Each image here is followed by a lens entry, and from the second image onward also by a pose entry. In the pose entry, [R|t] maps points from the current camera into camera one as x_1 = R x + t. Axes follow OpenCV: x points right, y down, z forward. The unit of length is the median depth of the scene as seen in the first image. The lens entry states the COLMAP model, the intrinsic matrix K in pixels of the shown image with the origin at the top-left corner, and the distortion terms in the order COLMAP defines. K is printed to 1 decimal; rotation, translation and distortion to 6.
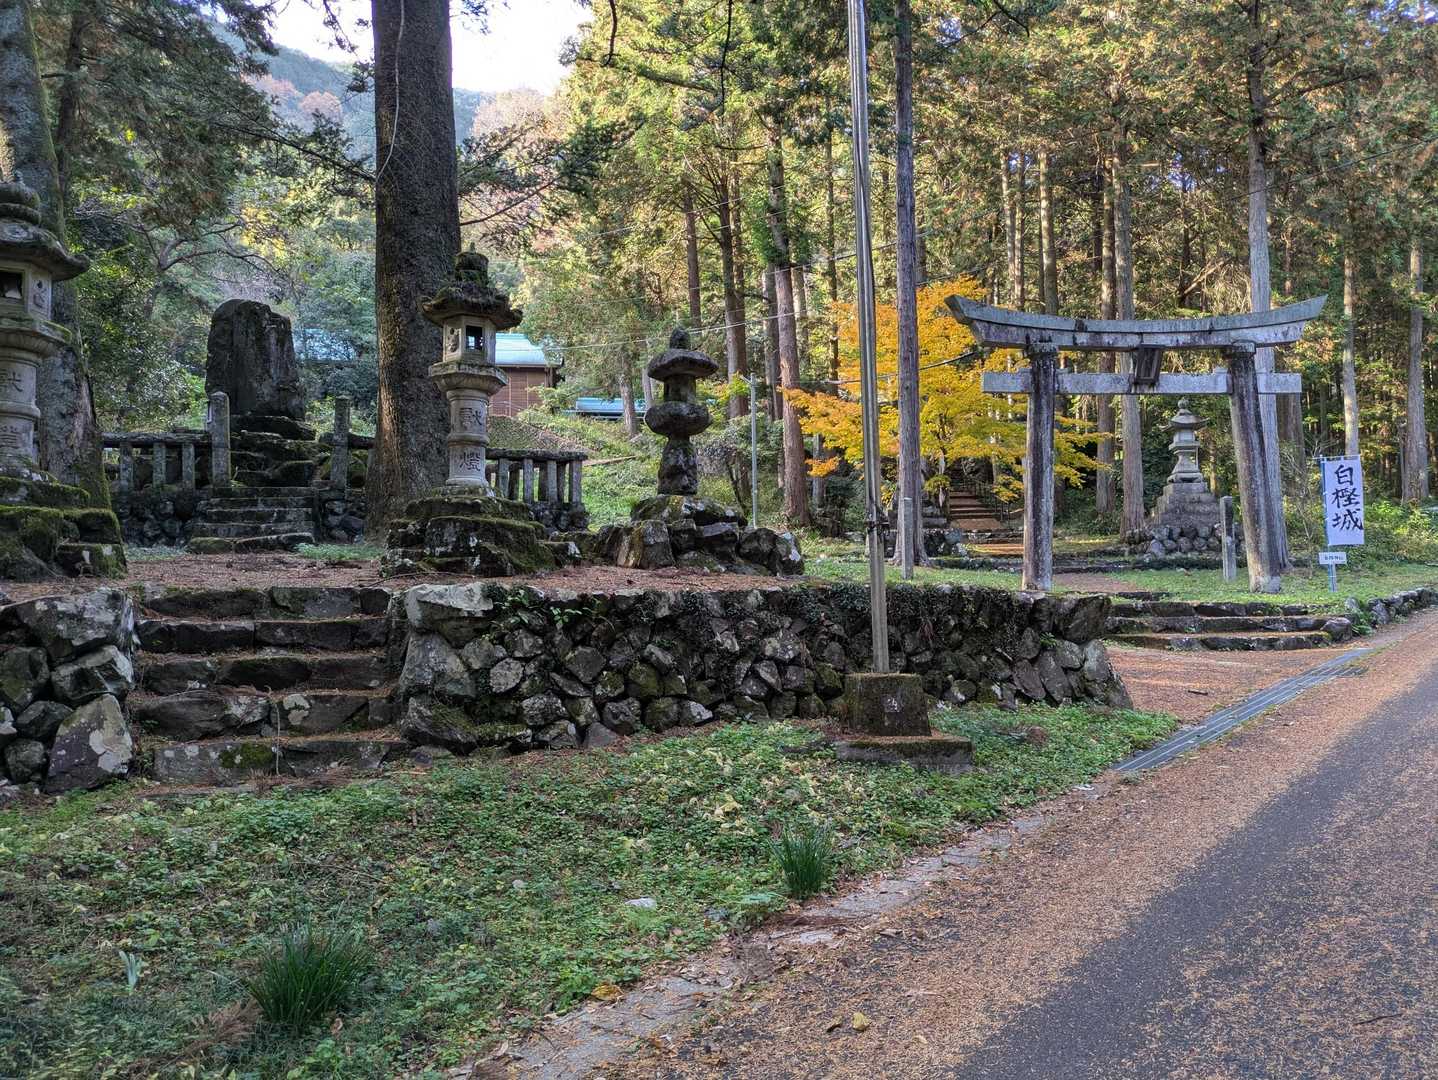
lens RADIAL K [[1007.9, 0, 719.0], [0, 1007.9, 540.0], [0, 0, 1]] dist [-0.001909, -0.000517]
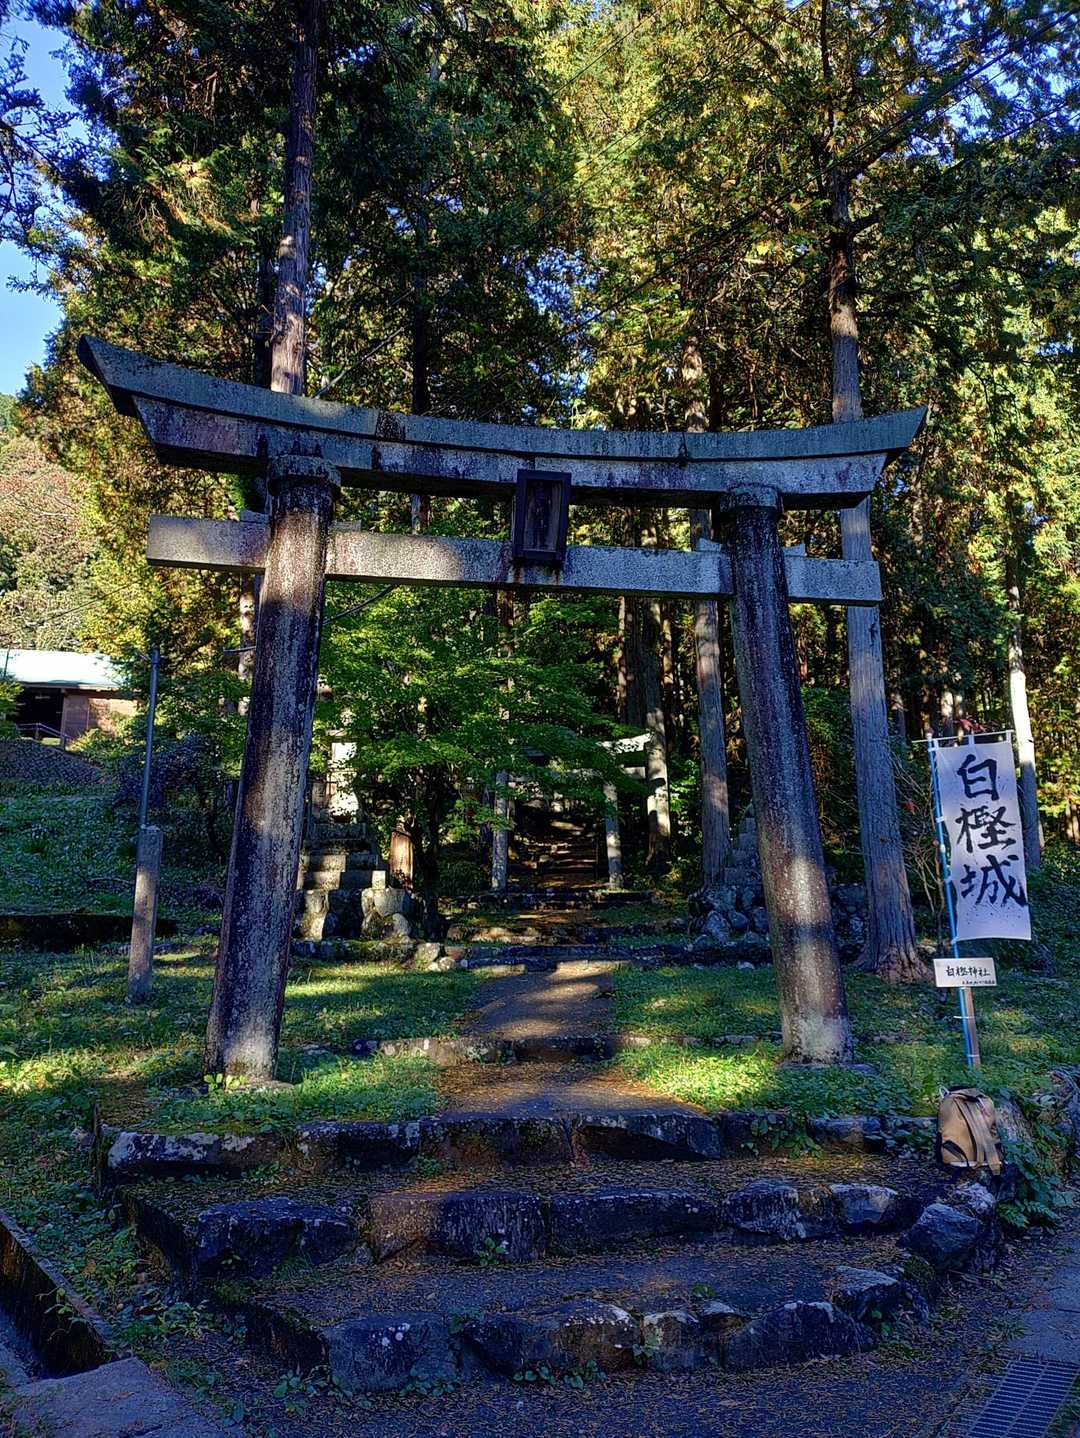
lens RADIAL K [[1069.3, 0, 540.0], [0, 1069.3, 719.0], [0, 0, 1]] dist [0.117797, 0.000189]
pose [[0.991697, 0.027803, 0.125554, 0.368684], [-0.006904, 0.986451, -0.163910, -0.010119], [-0.128410, 0.161682, 0.978453, 0.551558]]
